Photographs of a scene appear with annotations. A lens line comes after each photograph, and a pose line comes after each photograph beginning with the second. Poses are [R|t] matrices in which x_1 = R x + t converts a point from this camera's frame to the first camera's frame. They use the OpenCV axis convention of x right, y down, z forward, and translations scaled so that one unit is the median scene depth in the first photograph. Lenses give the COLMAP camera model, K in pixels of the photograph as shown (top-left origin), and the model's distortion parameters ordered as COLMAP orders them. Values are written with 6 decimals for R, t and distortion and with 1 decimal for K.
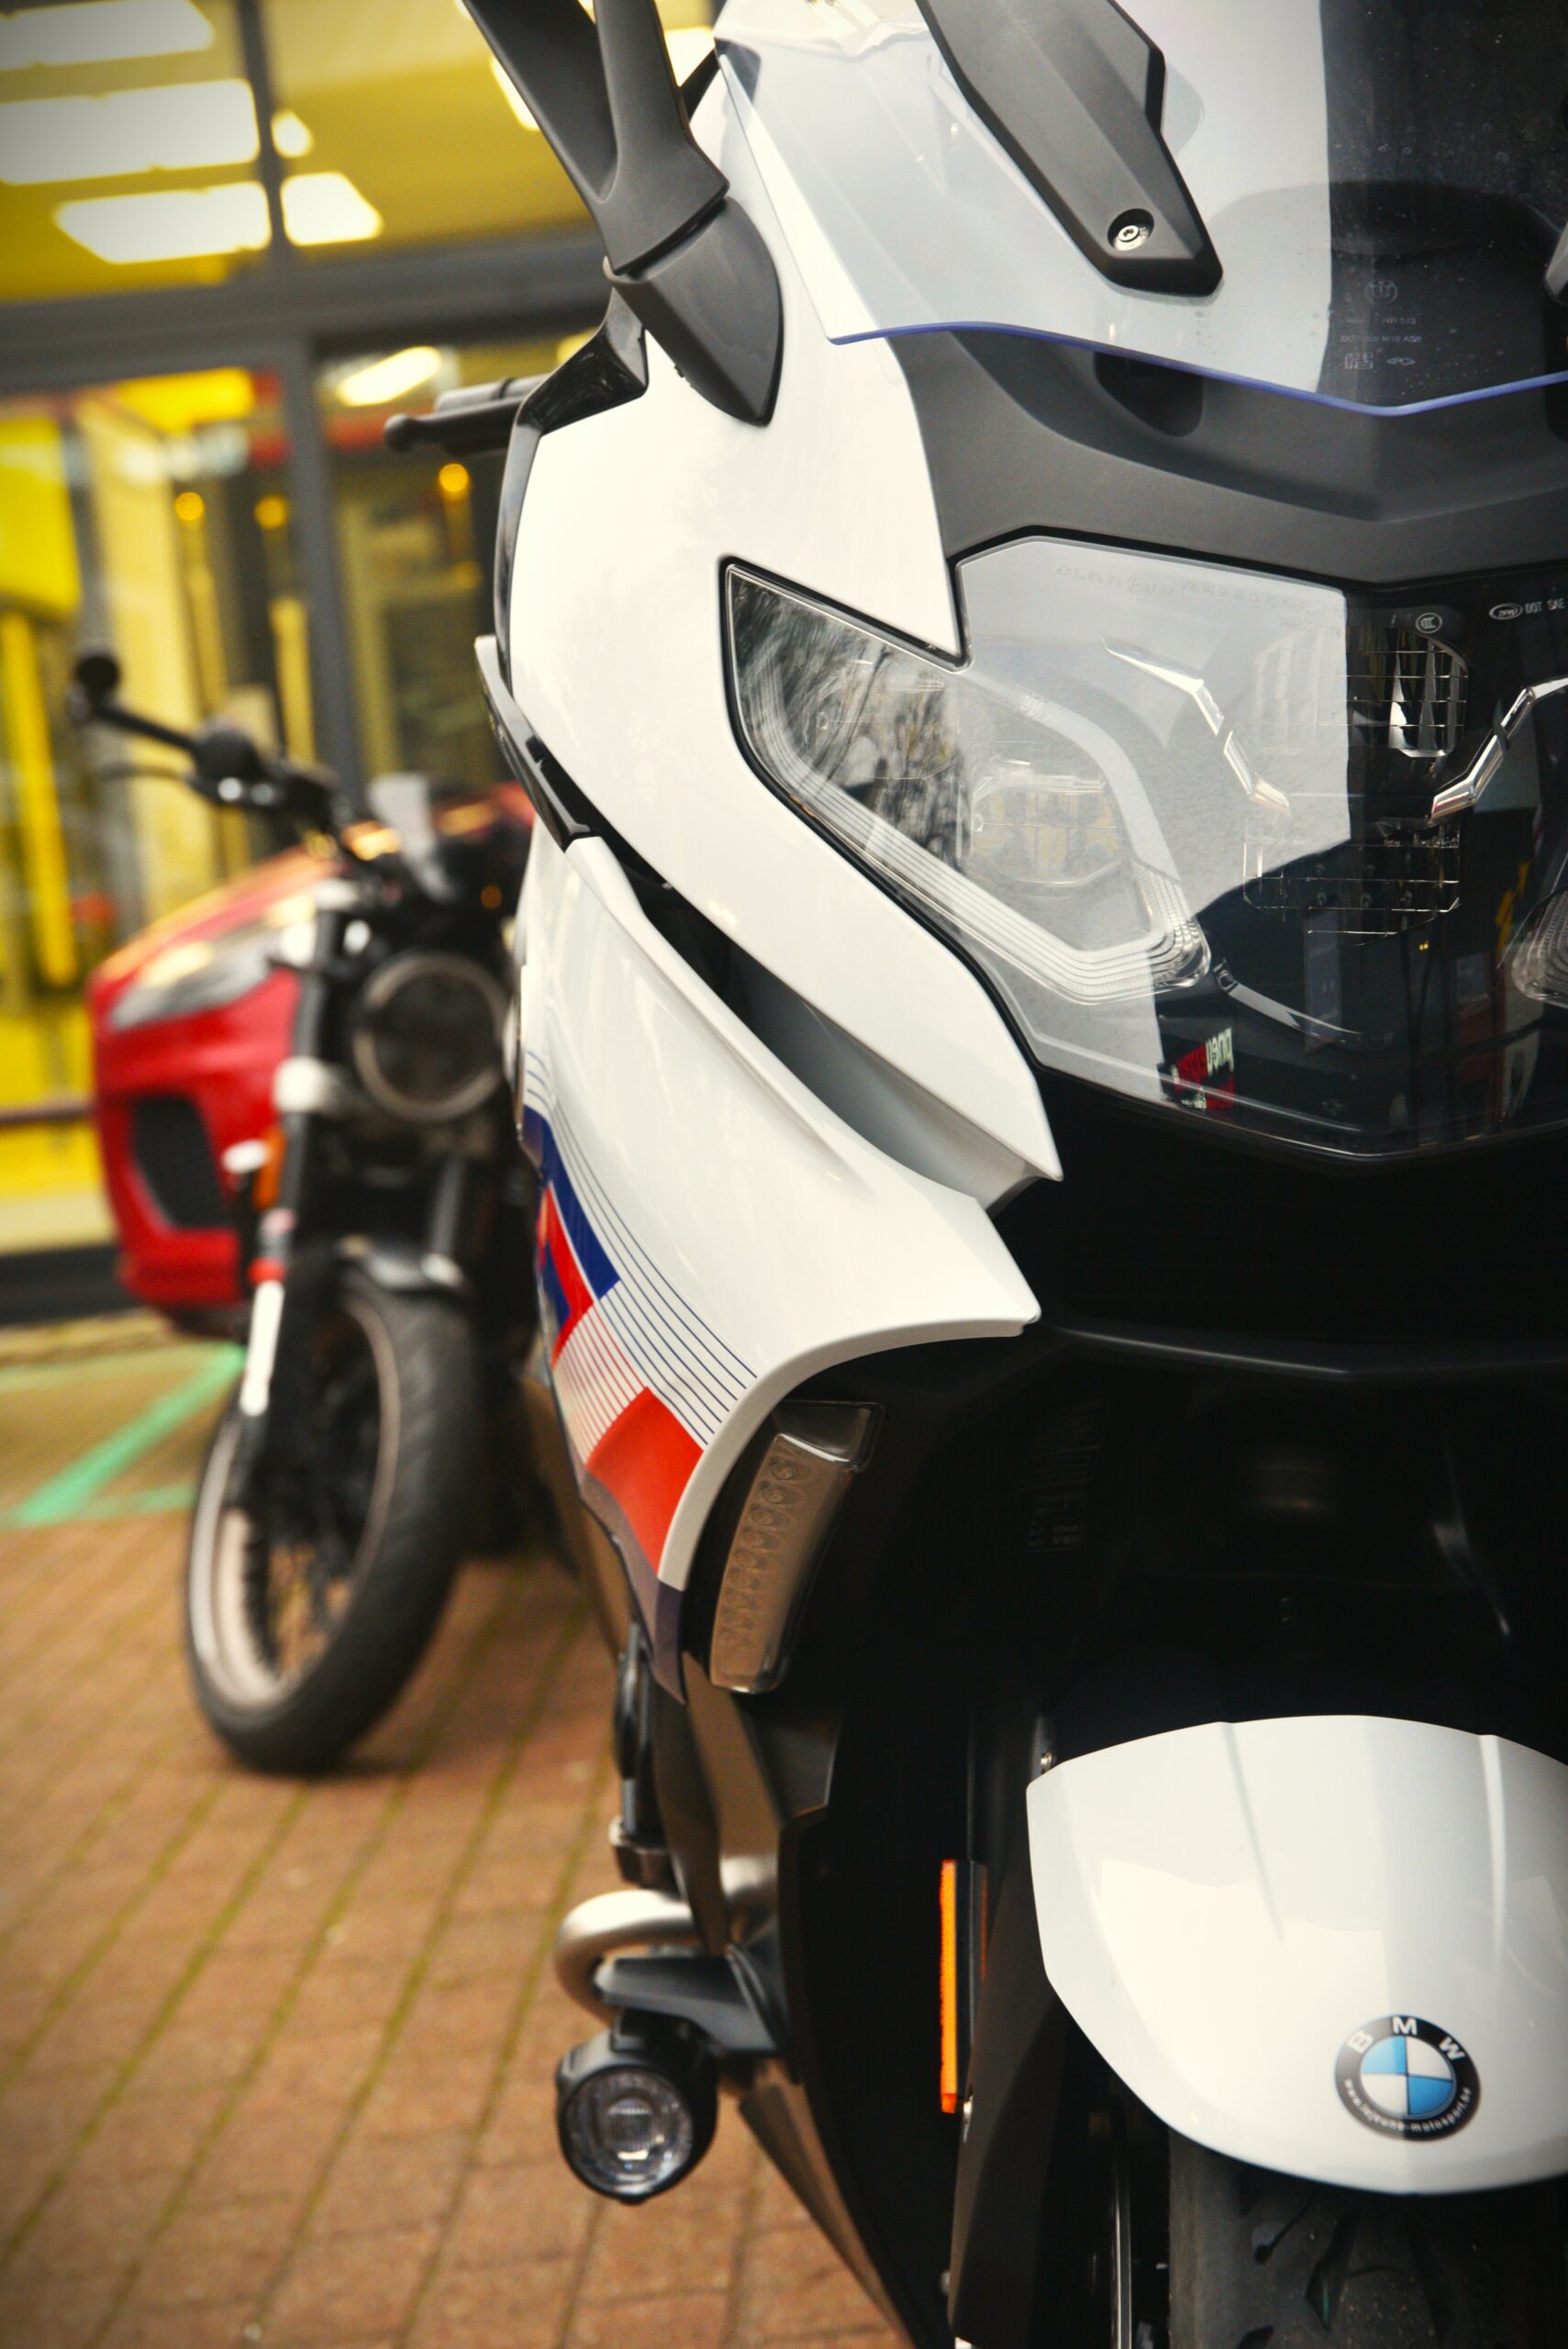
lens RADIAL K [[4742.7, 0, 782.5], [0, 4742.7, 1218.2], [0, 0, 1]] dist [0.238725, 0.642782]
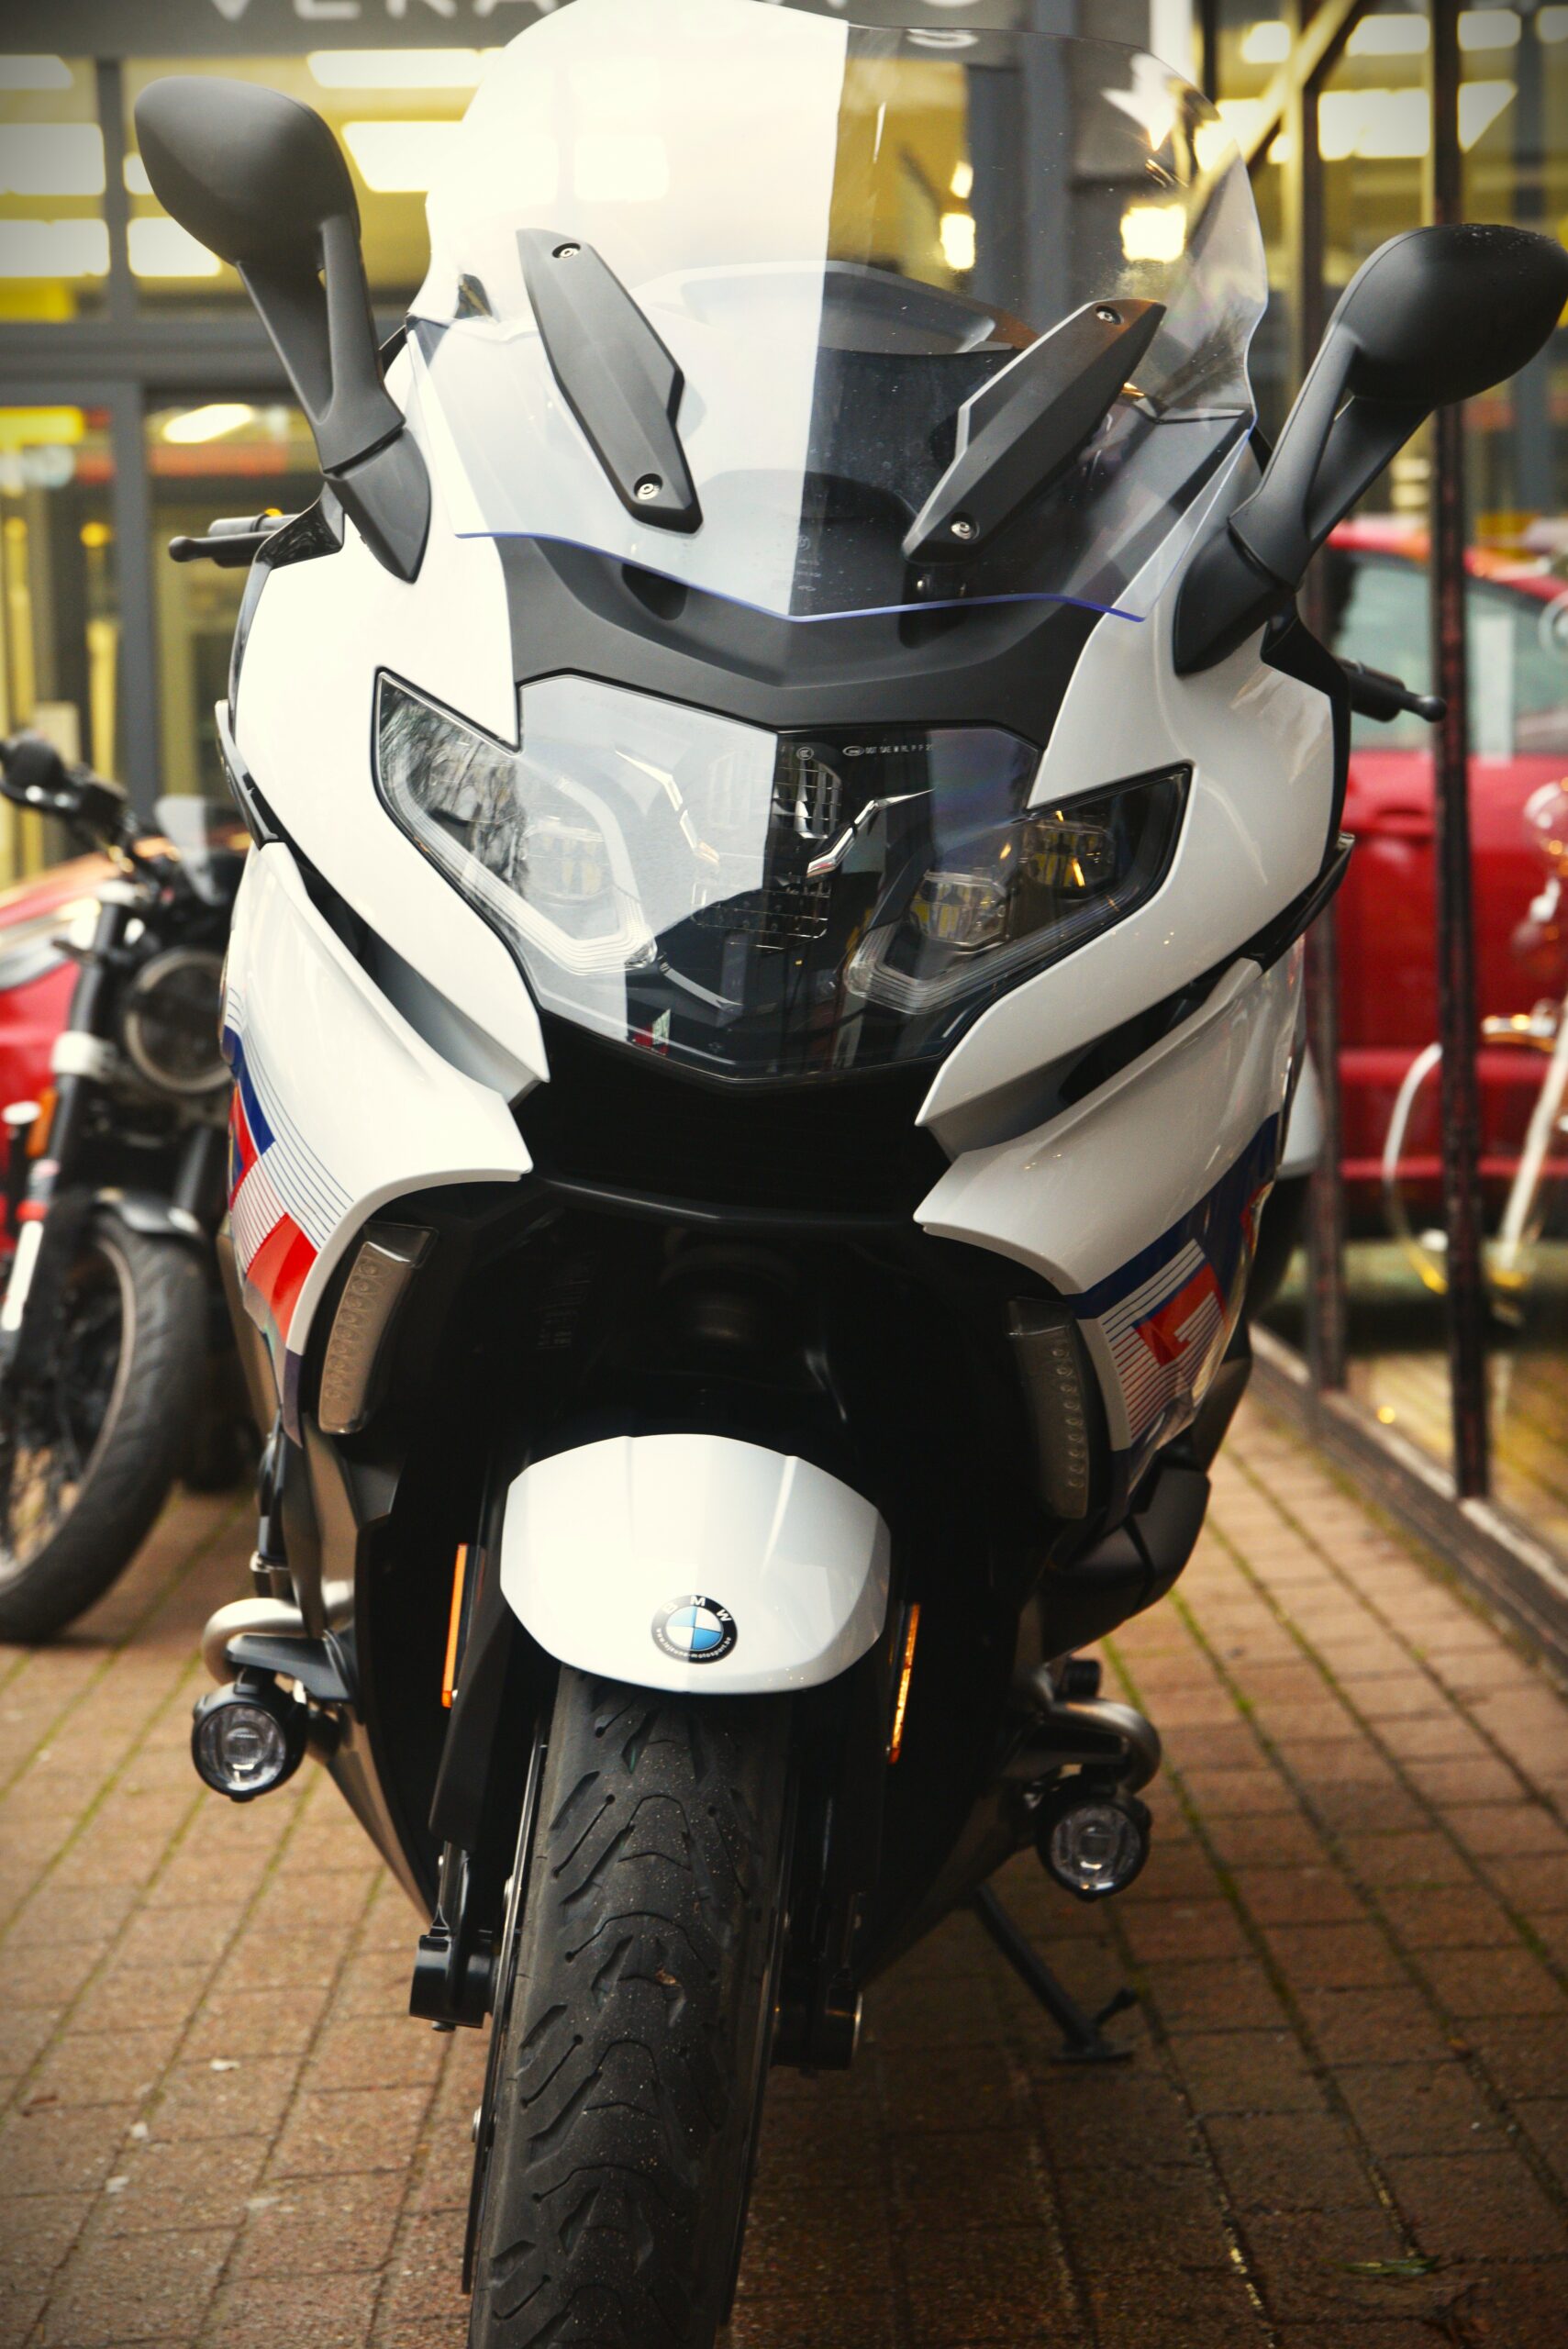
lens RADIAL K [[4742.7, 0, 782.5], [0, 4742.7, 1218.2], [0, 0, 1]] dist [0.238725, 0.642782]
pose [[0.995552, 0.081528, 0.047207, 0.052477], [-0.080890, 0.996606, -0.015281, 0.044266], [-0.048292, 0.011394, 0.998768, -0.469179]]
